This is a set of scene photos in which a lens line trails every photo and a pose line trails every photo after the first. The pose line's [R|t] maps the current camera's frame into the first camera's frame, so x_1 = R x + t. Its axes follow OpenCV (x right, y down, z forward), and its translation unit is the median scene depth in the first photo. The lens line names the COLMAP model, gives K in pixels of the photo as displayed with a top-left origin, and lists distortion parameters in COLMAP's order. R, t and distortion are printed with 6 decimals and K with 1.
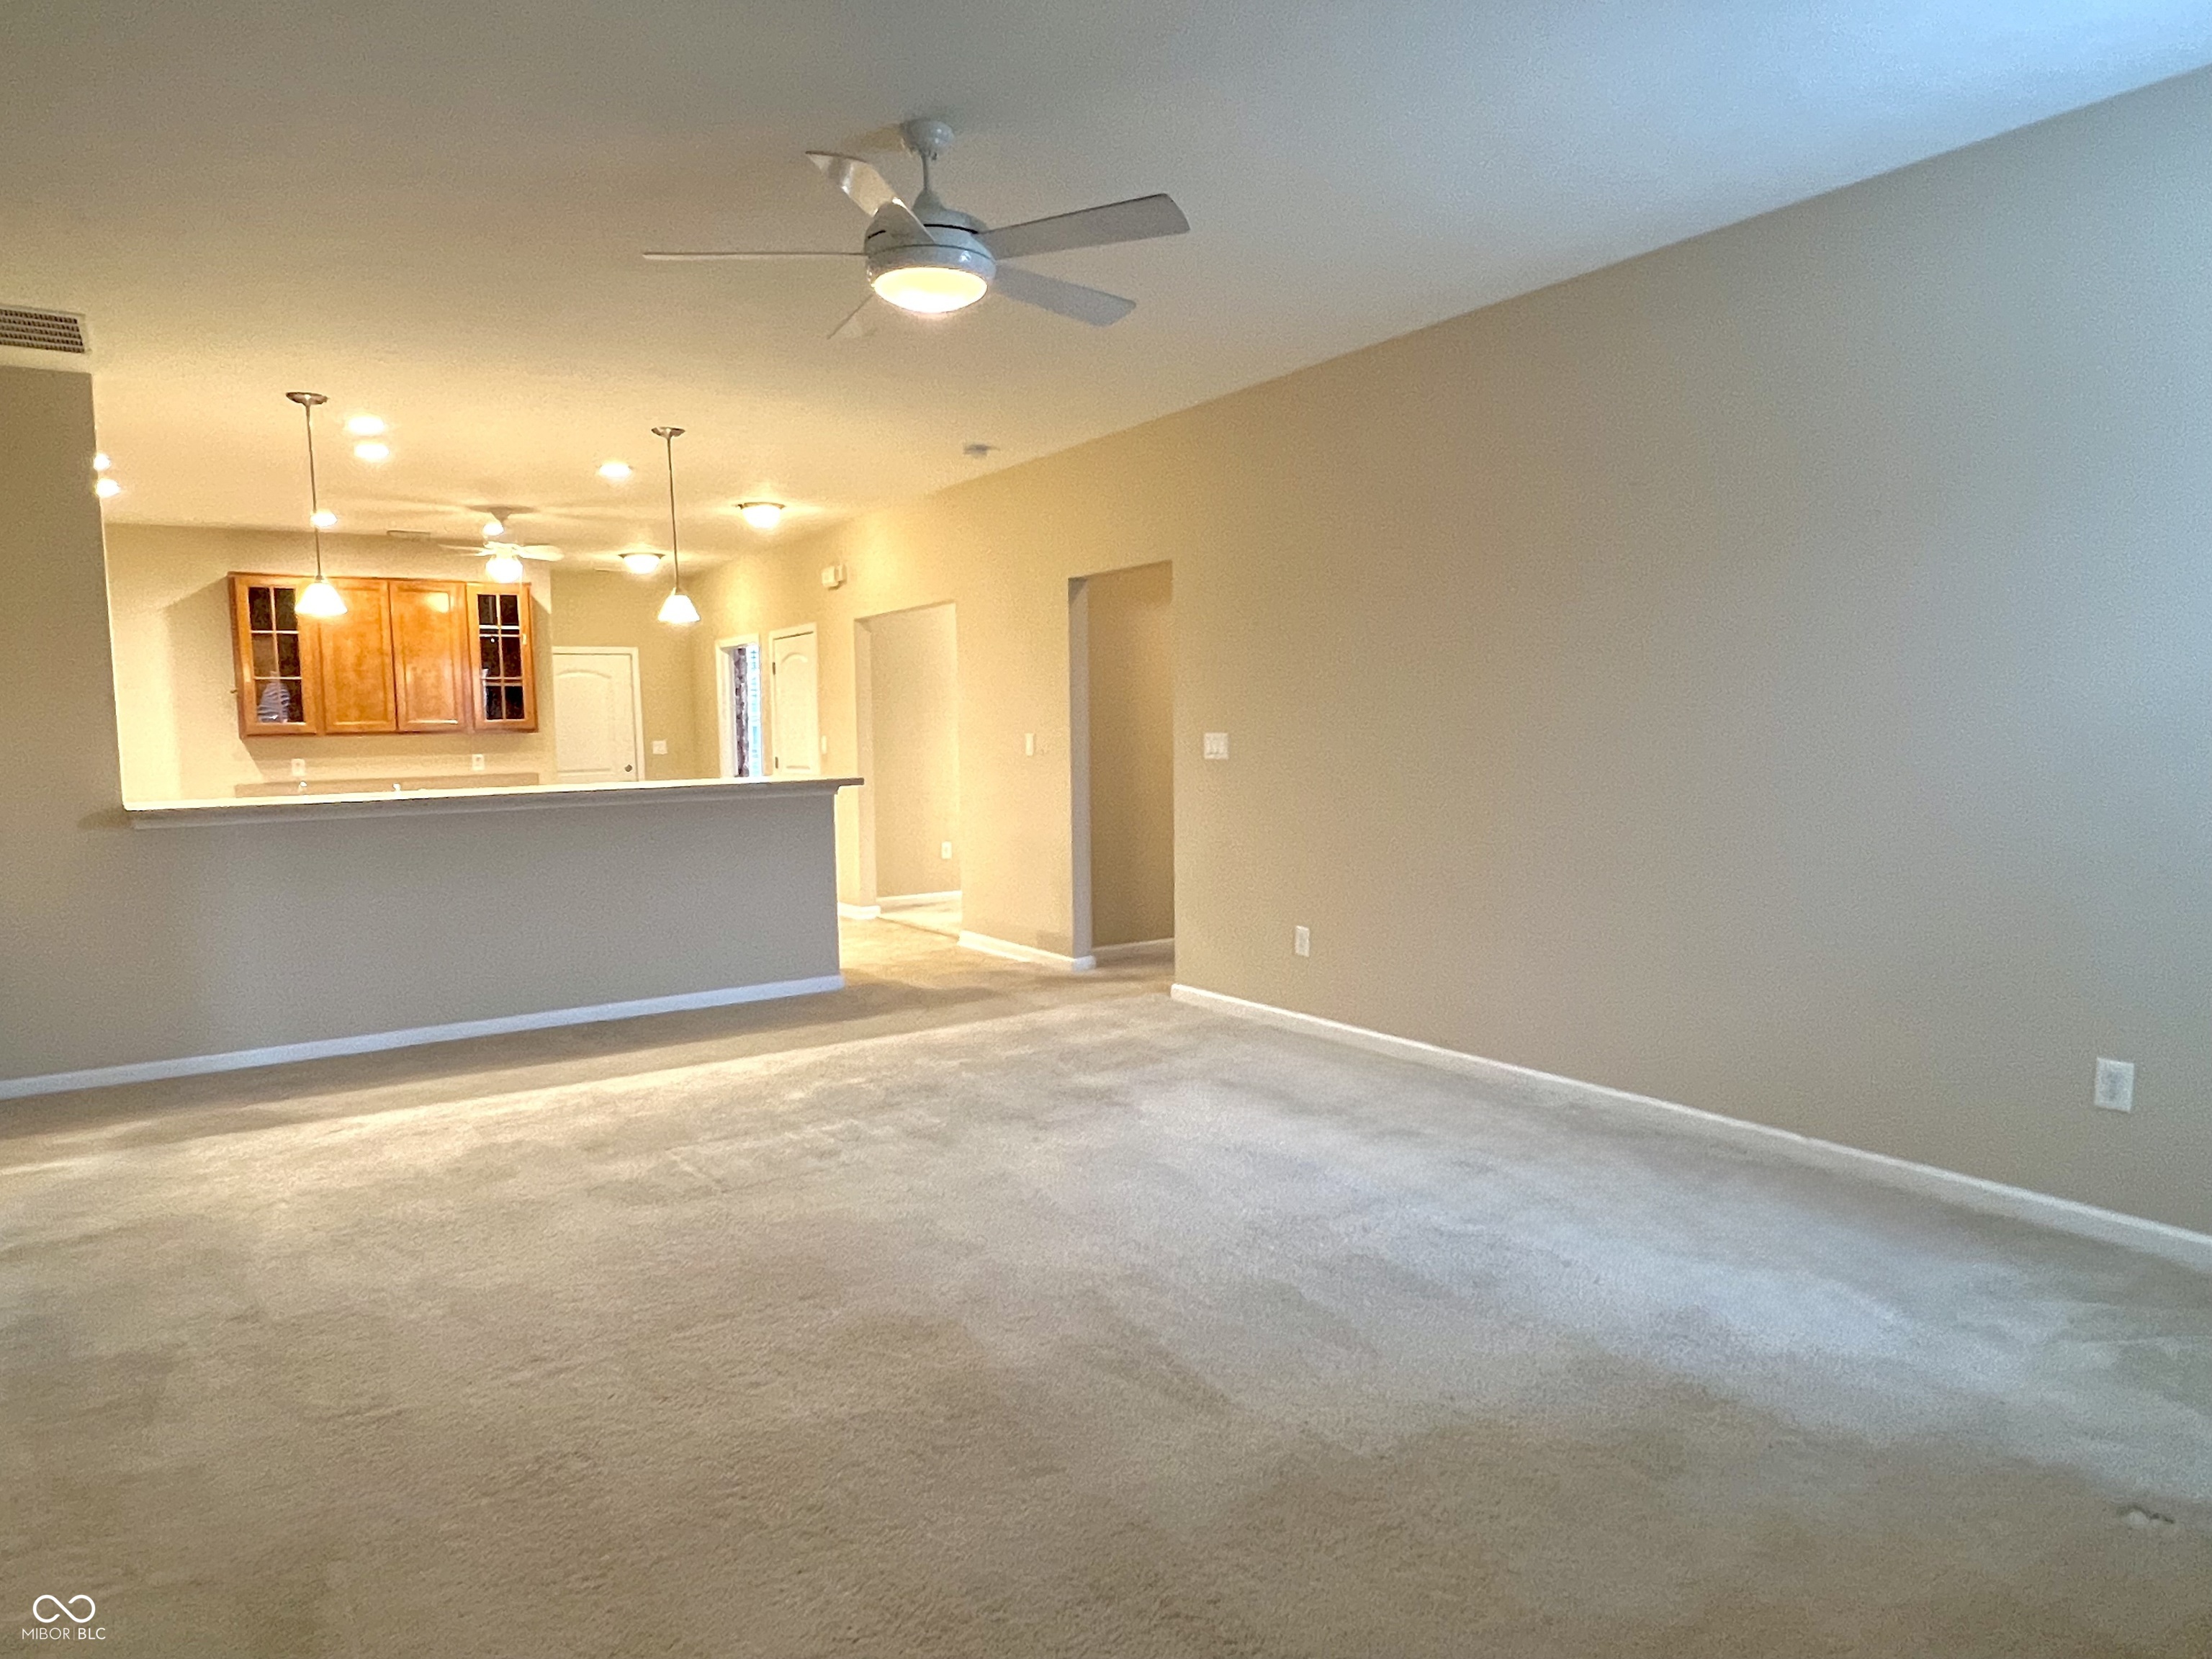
lens RADIAL K [[1409.0, 0, 1102.9], [0, 1409.0, 835.7], [0, 0, 1]] dist [-0.009778, -0.000692]
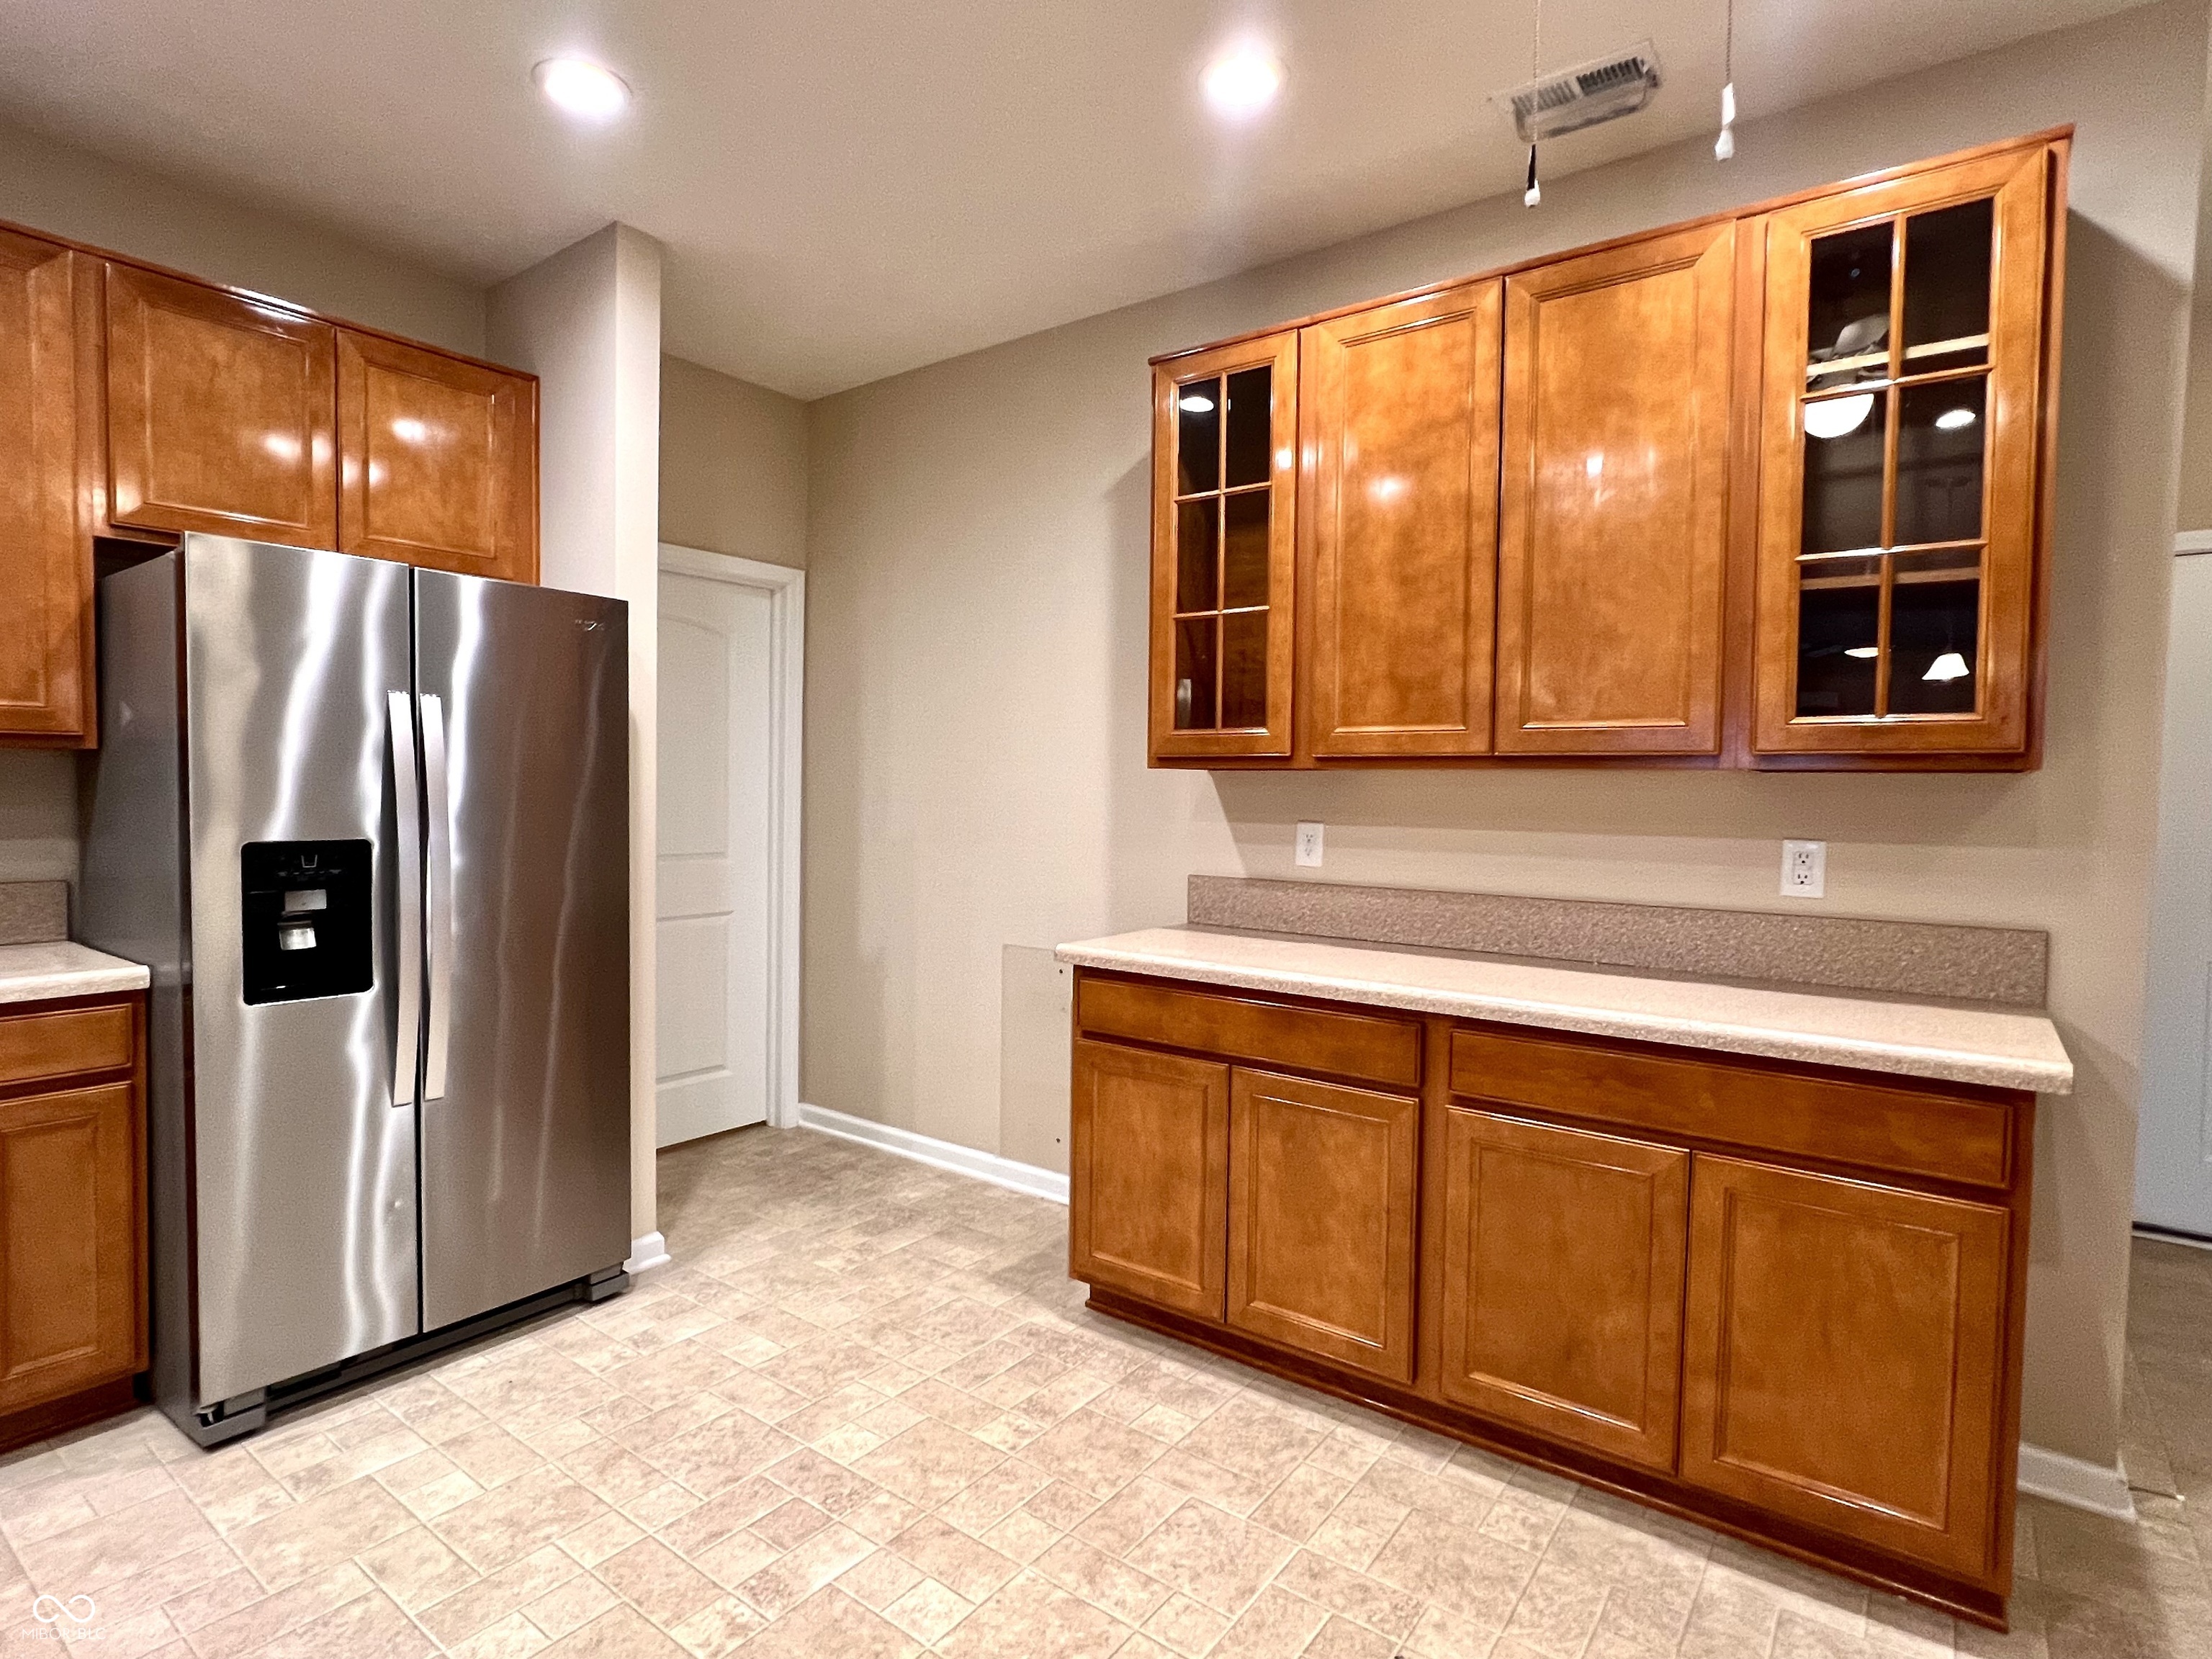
lens RADIAL K [[1128.9, 0, 1091.6], [0, 1128.9, 827.6], [0, 0, 1]] dist [-0.002407, -0.000099]
pose [[0.350177, 0.055764, -0.935022, -0.296595], [-0.100967, 0.994657, 0.021508, -0.054726], [0.931226, 0.086875, 0.353936, 0.832474]]
